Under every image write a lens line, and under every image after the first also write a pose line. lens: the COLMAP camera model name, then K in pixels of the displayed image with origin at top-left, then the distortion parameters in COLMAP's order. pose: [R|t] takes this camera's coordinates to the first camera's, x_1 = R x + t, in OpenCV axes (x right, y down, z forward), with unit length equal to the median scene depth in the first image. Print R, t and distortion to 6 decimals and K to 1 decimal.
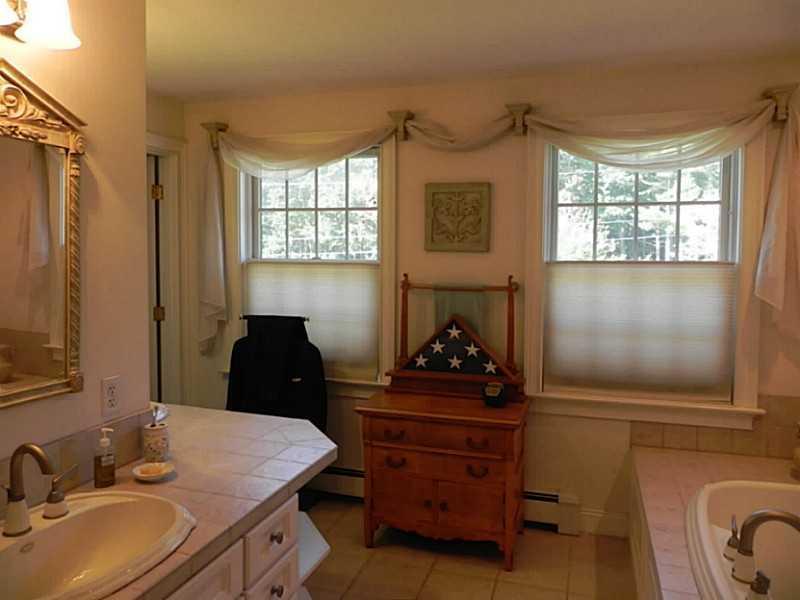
lens RADIAL K [[599.4, 0, 399.3], [0, 599.4, 281.4], [0, 0, 1]] dist [-0.006457, -0.003182]
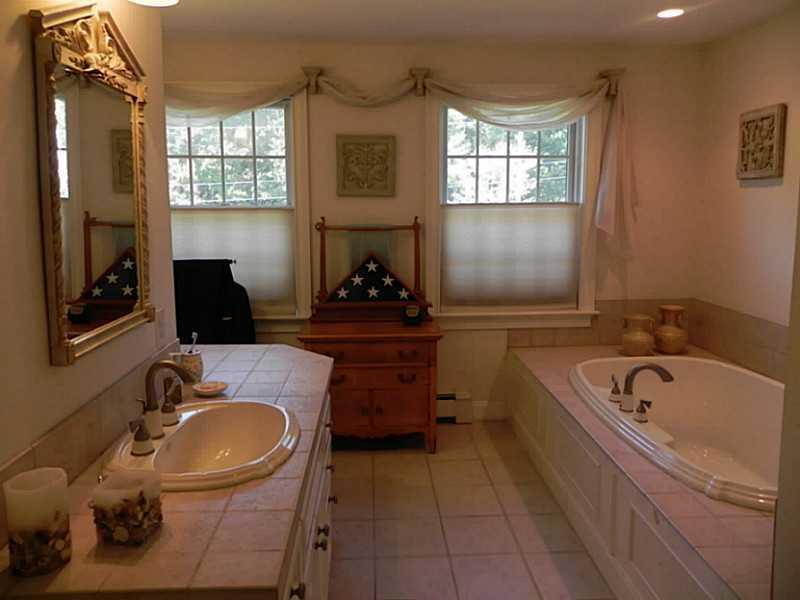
lens RADIAL K [[599.4, 0, 399.3], [0, 599.4, 281.4], [0, 0, 1]] dist [-0.006457, -0.003182]
pose [[0.936051, -0.055729, 0.347423, -0.262897], [0.027028, 0.995849, 0.086919, 0.014400], [-0.350824, -0.071971, 0.933671, -0.103363]]
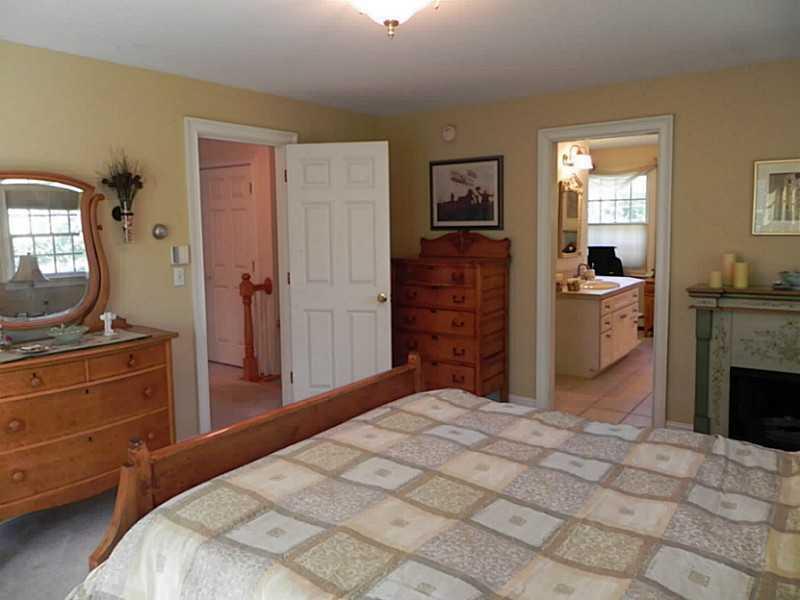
lens RADIAL K [[599.4, 0, 399.3], [0, 599.4, 281.4], [0, 0, 1]] dist [-0.006457, -0.003182]
pose [[0.948603, 0.008323, -0.316359, -0.226410], [0.005409, 0.999082, 0.042502, 0.097356], [0.316423, -0.042029, 0.947687, -1.601048]]
